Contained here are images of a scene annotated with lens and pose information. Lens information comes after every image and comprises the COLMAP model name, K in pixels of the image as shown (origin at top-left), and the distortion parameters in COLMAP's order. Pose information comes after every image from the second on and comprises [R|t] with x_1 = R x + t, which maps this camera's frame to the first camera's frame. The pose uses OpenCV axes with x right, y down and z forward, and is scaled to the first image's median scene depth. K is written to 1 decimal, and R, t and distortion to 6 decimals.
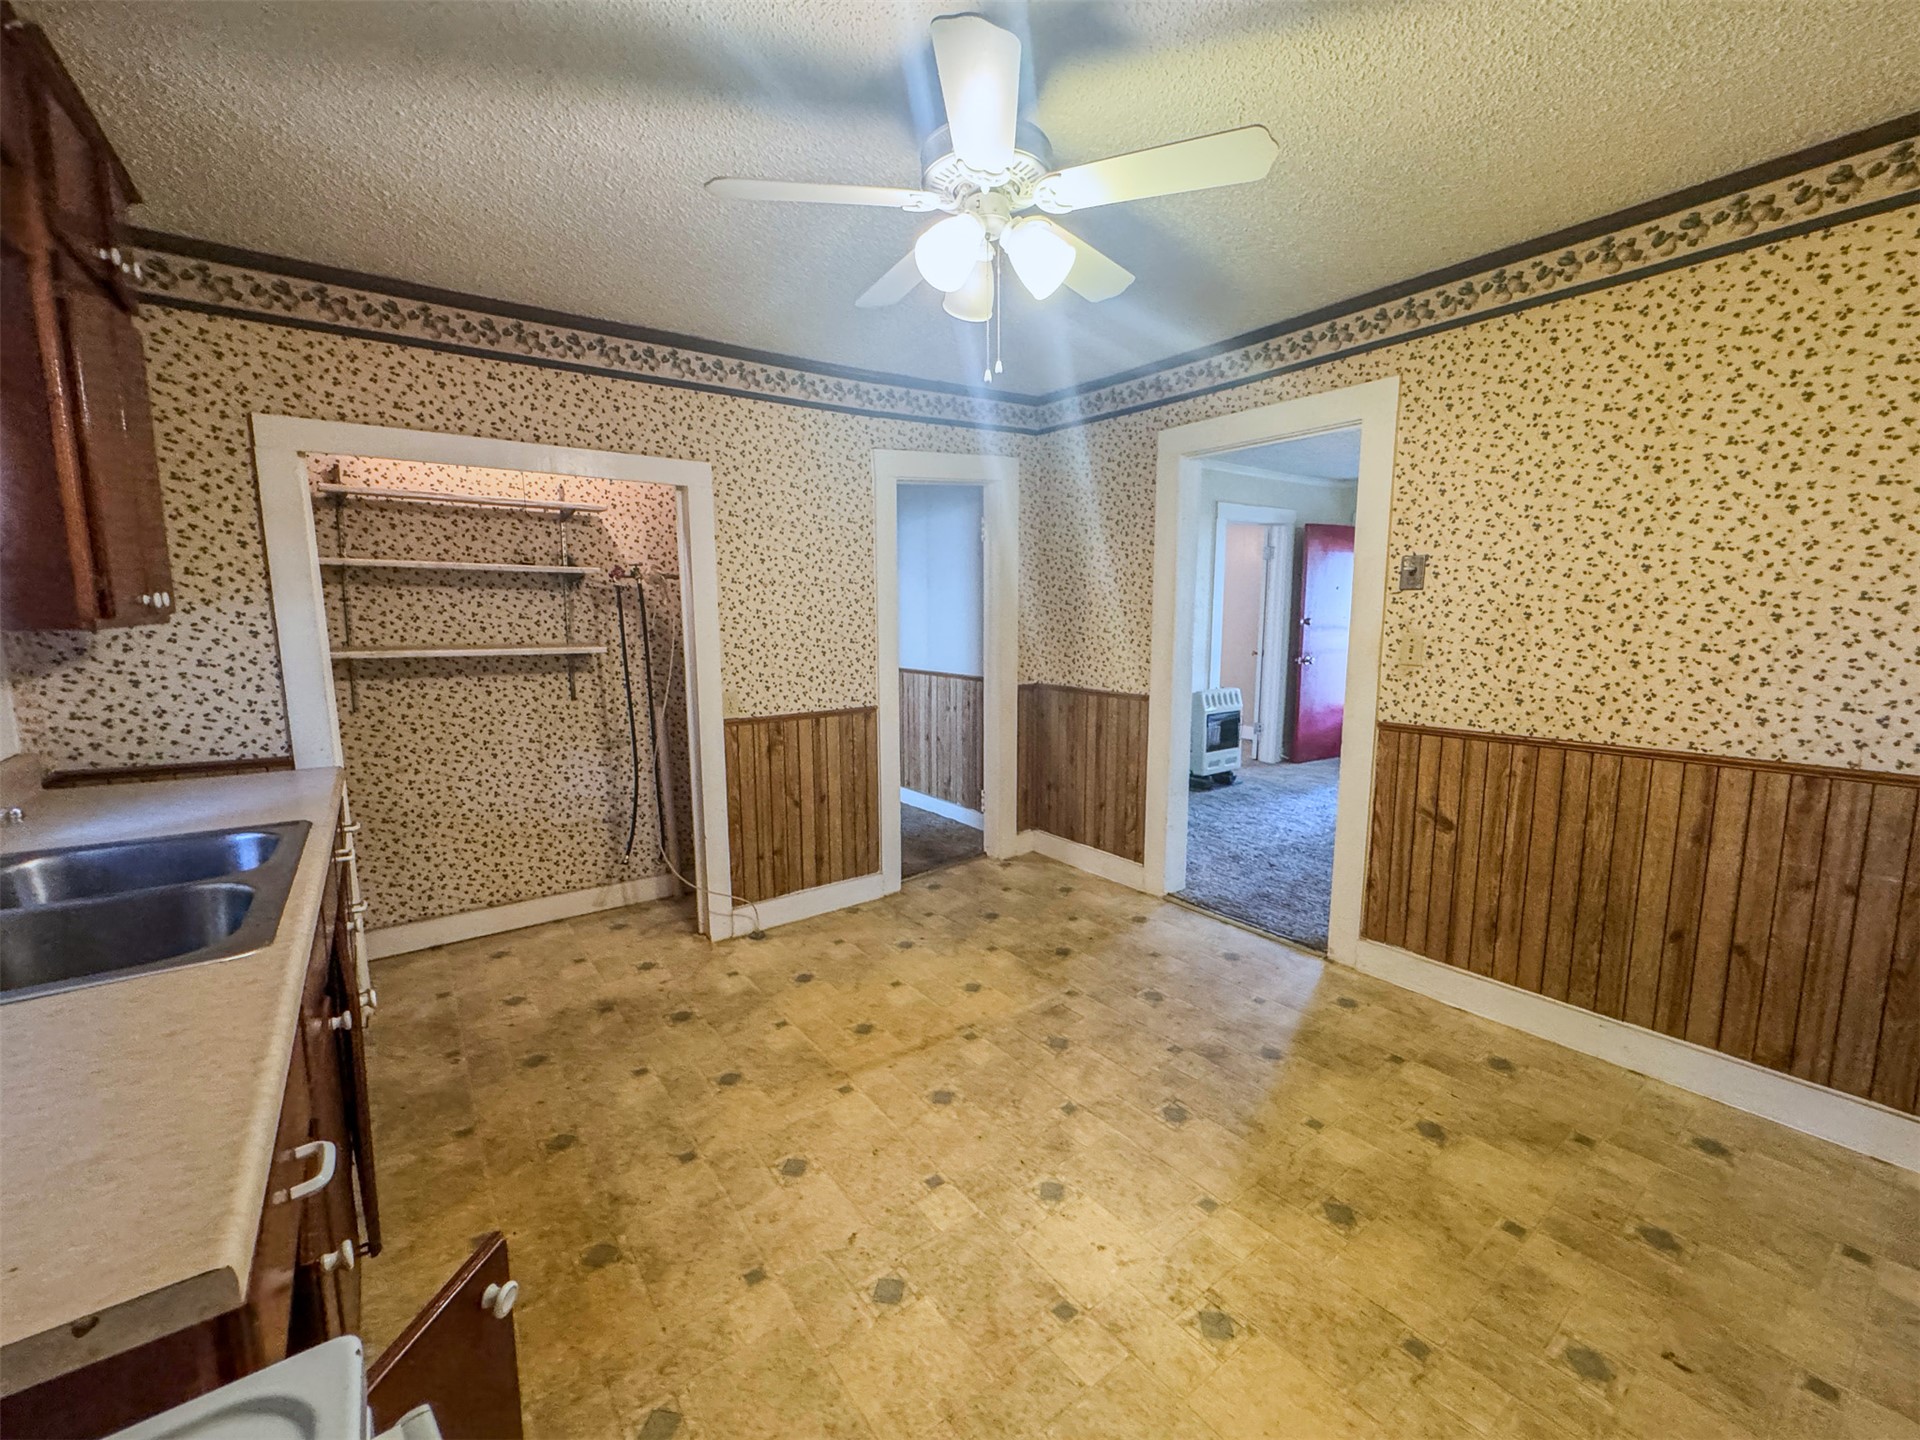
lens RADIAL K [[785.2, 0, 964.8], [0, 785.2, 714.4], [0, 0, 1]] dist [-0.001988, -0.000123]
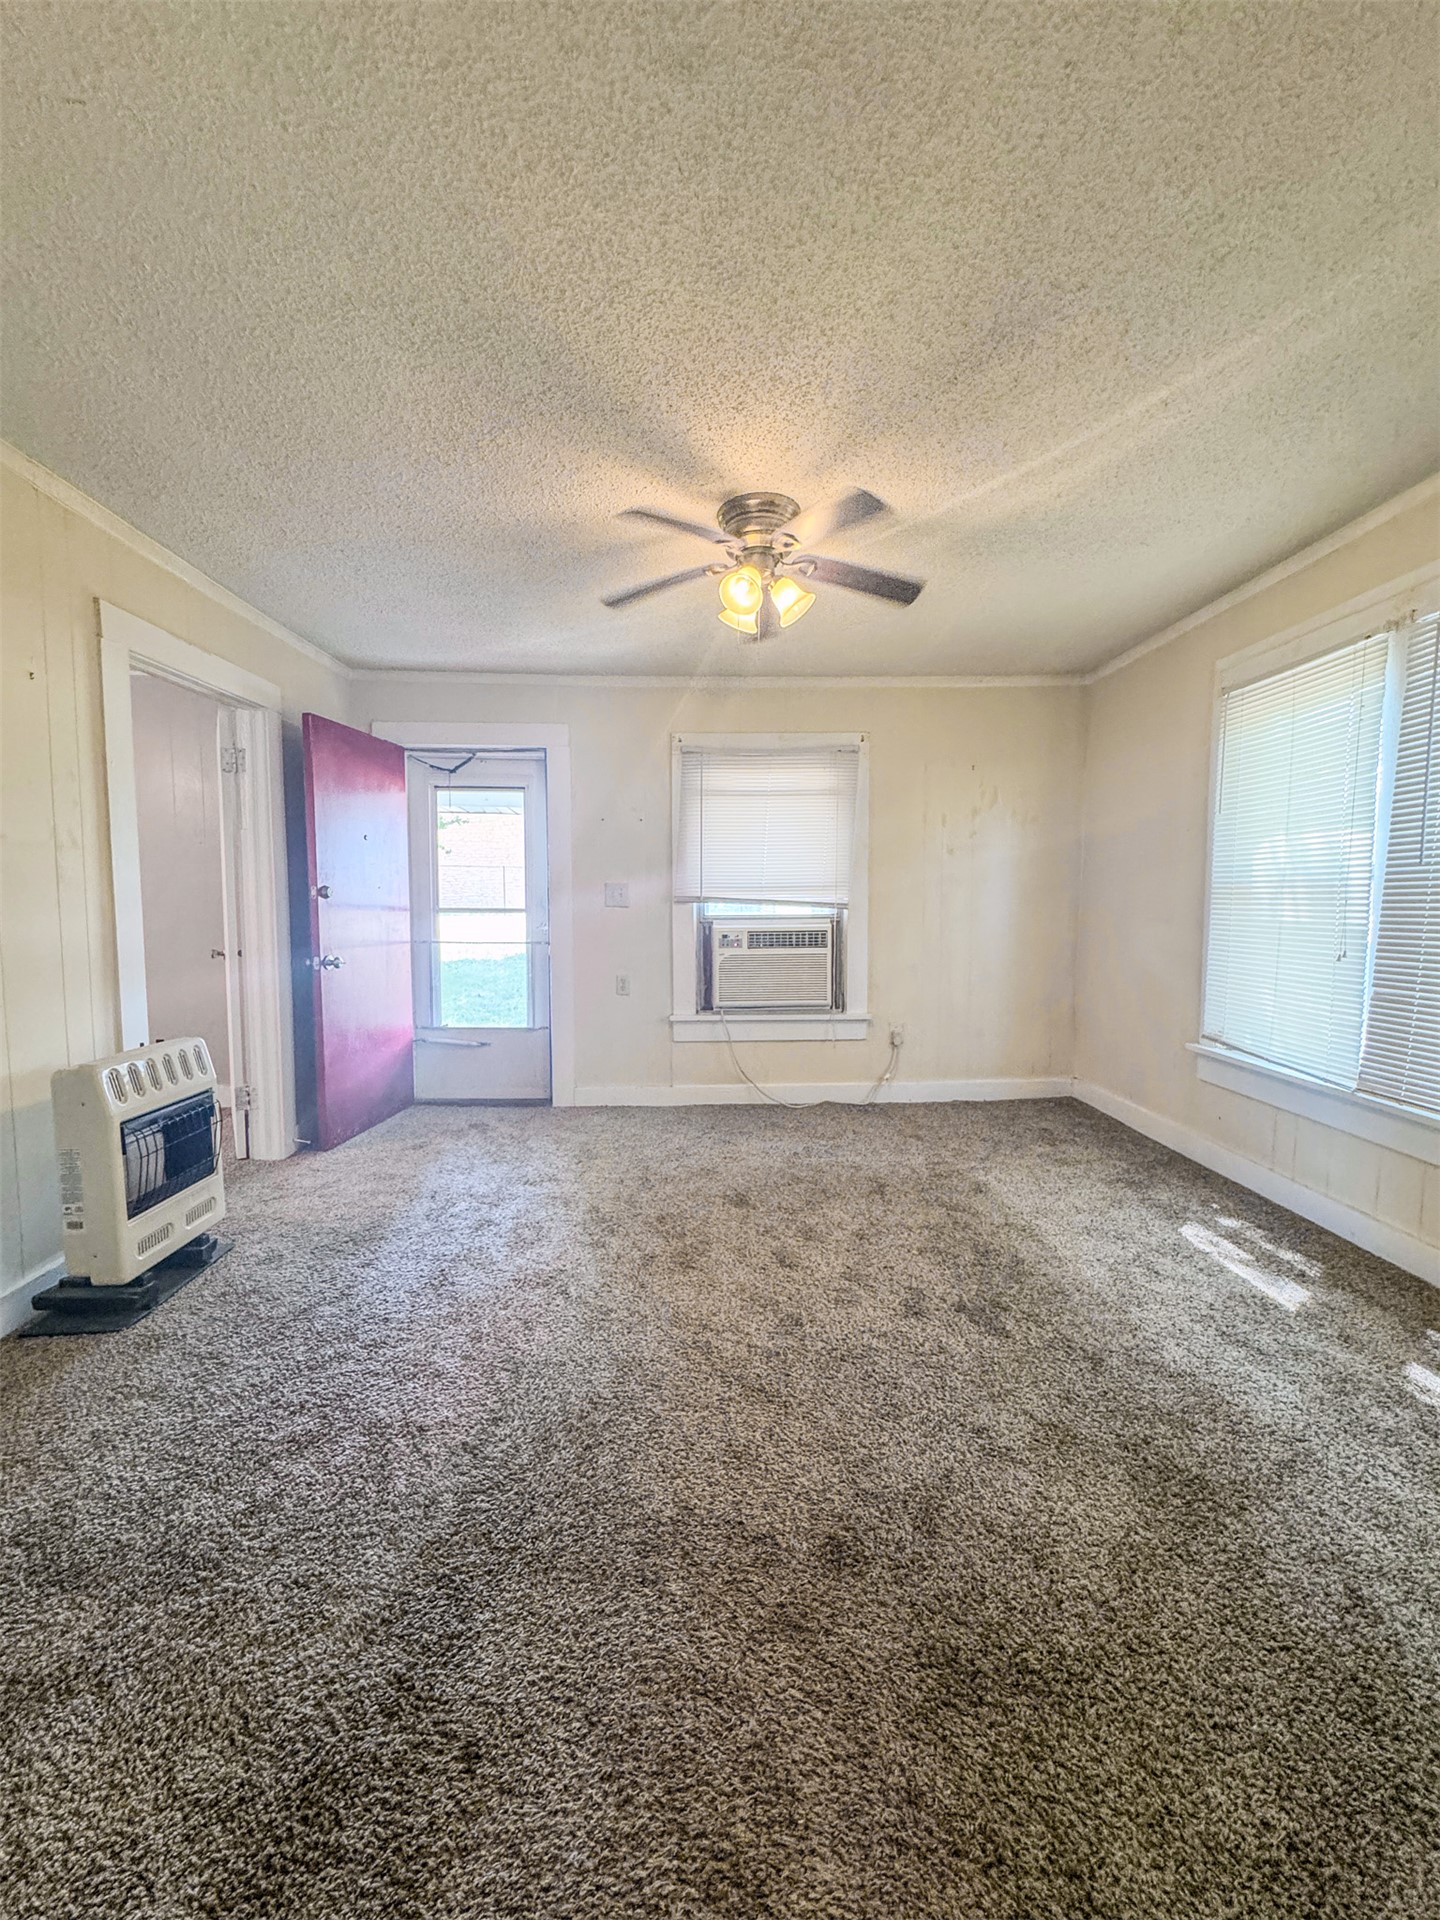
lens RADIAL K [[771.9, 0, 720.0], [0, 771.9, 960.0], [0, 0, 1]] dist [-0.000820, -0.000130]
pose [[0.571747, -0.059627, 0.818260, 0.346536], [0.110823, 0.993827, -0.005015, -0.087960], [-0.812911, 0.093550, 0.574826, 1.080080]]
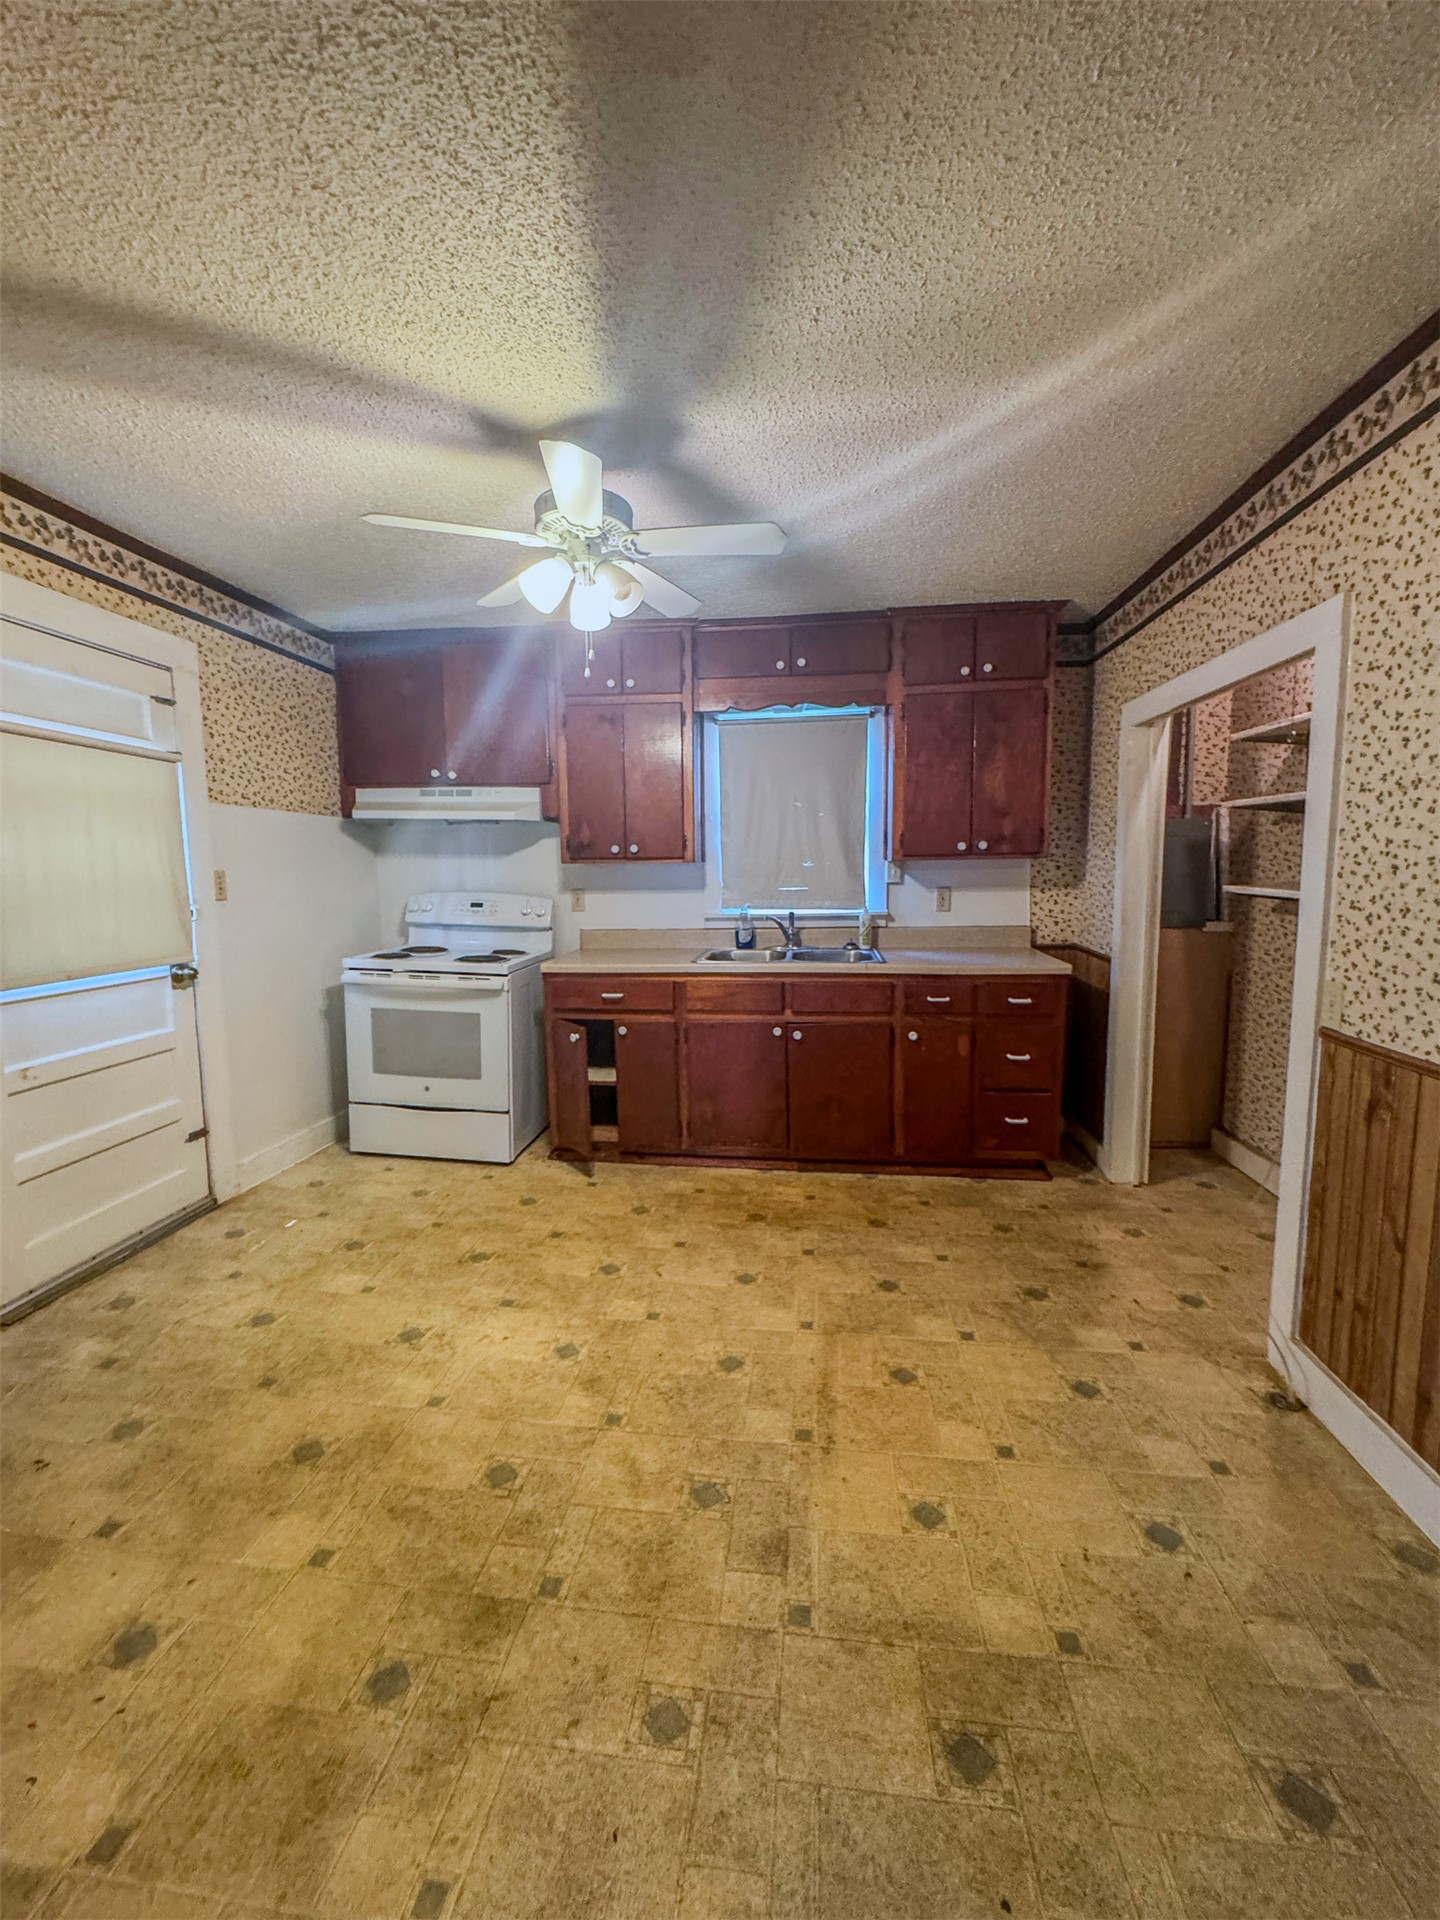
lens RADIAL K [[785.2, 0, 720.0], [0, 785.2, 960.0], [0, 0, 1]] dist [-0.001988, -0.000123]
pose [[-0.693309, 0.096752, -0.714116, 0.484478], [-0.084184, 0.973288, 0.213597, -0.149003], [0.715706, 0.208206, -0.666645, 1.208034]]
